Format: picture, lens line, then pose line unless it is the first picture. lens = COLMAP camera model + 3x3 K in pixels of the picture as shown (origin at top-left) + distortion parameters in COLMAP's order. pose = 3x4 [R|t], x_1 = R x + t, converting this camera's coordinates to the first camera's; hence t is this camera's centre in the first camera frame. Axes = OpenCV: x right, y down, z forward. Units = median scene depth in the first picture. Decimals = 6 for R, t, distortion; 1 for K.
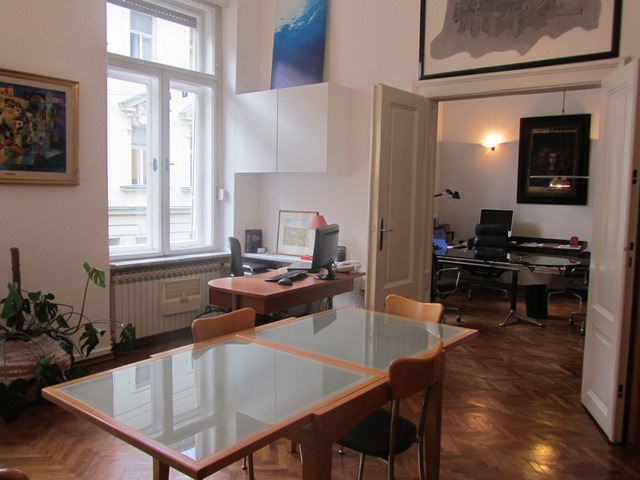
lens RADIAL K [[532.2, 0, 317.2], [0, 532.2, 239.5], [0, 0, 1]] dist [-0.016931, -0.003921]
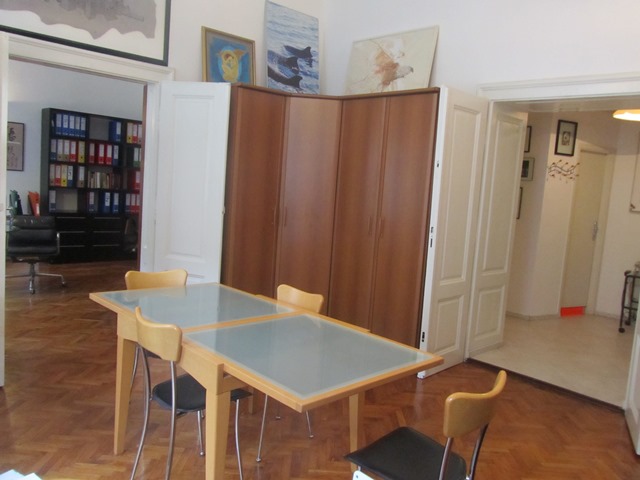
lens RADIAL K [[532.2, 0, 319.9], [0, 532.2, 239.5], [0, 0, 1]] dist [-0.016931, -0.003921]
pose [[0.147594, -0.114739, 0.982370, -0.673331], [0.020858, 0.993388, 0.112893, -0.055404], [-0.988828, 0.003828, 0.149011, 0.401320]]
